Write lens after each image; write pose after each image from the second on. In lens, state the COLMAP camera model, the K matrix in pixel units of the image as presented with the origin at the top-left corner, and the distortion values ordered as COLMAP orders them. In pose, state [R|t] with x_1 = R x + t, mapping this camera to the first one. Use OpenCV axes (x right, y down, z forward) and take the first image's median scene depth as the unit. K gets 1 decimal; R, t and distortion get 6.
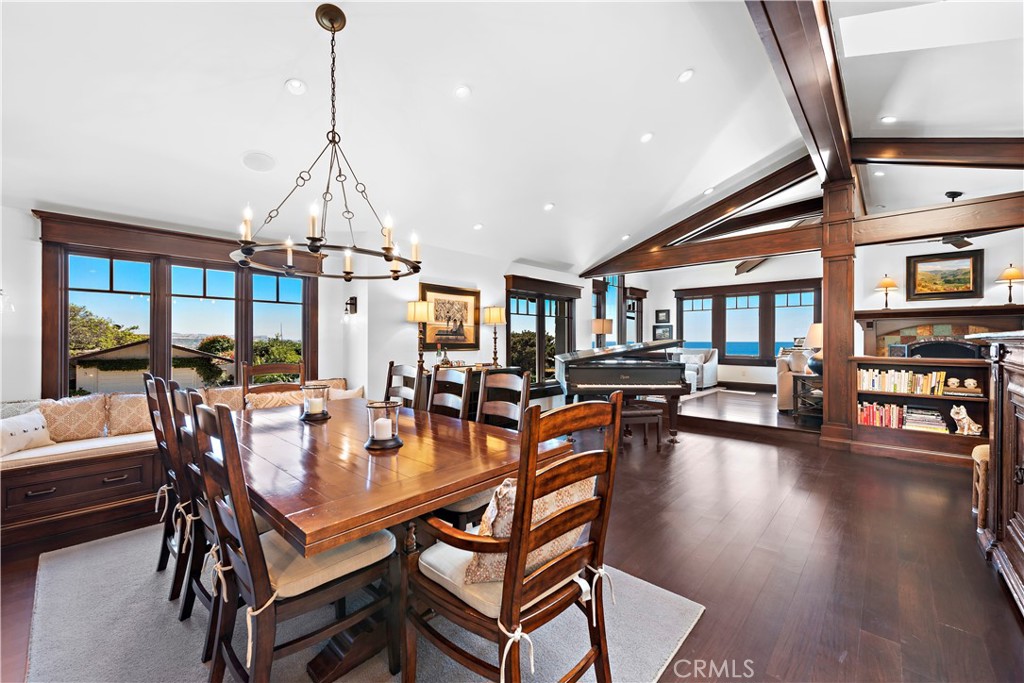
lens RADIAL K [[407.7, 0, 510.0], [0, 407.7, 339.8], [0, 0, 1]] dist [0.000118, -0.000037]
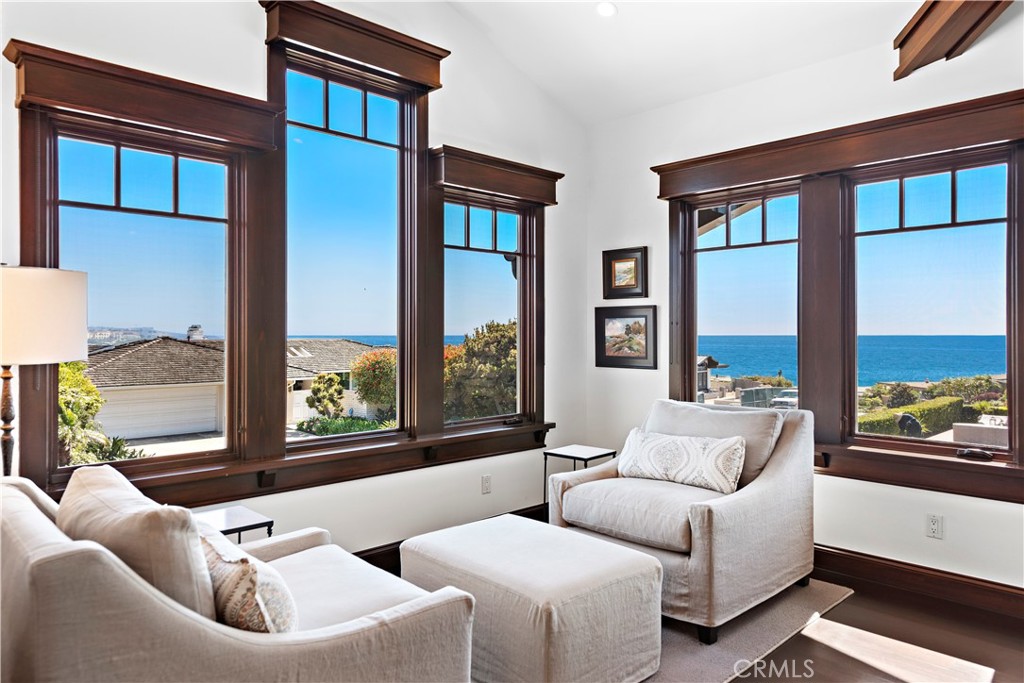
lens RADIAL K [[679.5, 0, 511.6], [0, 679.5, 336.2], [0, 0, 1]] dist [0.024010, -0.005325]
pose [[0.998473, -0.001030, -0.055235, 0.330011], [0.001187, 0.999995, 0.002805, -0.017223], [0.055231, -0.002866, 0.998469, 0.556665]]
